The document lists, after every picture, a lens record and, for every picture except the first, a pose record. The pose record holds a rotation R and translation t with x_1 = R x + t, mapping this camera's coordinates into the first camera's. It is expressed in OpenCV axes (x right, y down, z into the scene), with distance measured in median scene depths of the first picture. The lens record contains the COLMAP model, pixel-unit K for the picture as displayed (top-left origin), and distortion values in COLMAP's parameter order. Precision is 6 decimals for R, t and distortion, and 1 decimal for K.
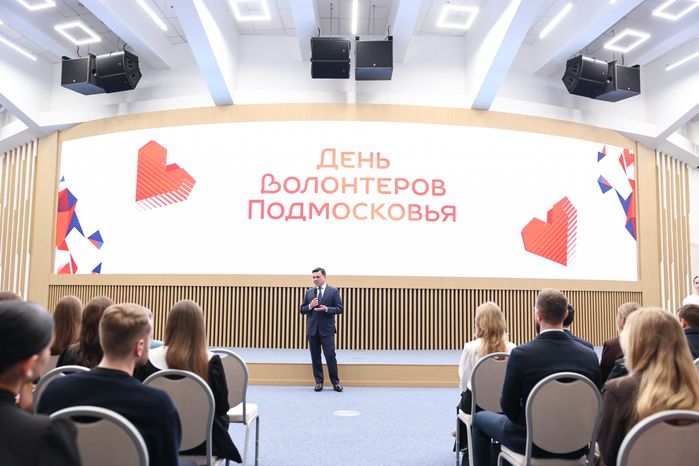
lens RADIAL K [[654.6, 0, 350.5], [0, 654.6, 232.8], [0, 0, 1]] dist [-0.044760, 0.100578]
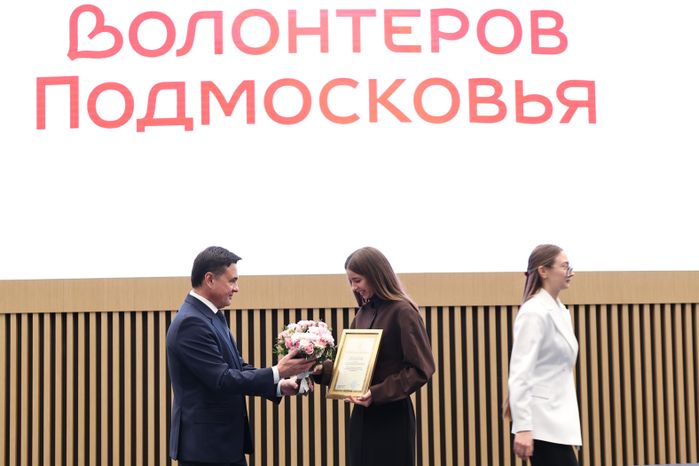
lens RADIAL K [[1404.3, 0, 348.1], [0, 1404.3, 219.2], [0, 0, 1]] dist [0.001088, 0.194016]
pose [[0.999466, -0.025808, 0.020034, 0.002244], [0.025177, 0.999198, 0.031131, 0.009365], [-0.020821, -0.030610, 0.999315, 0.203368]]
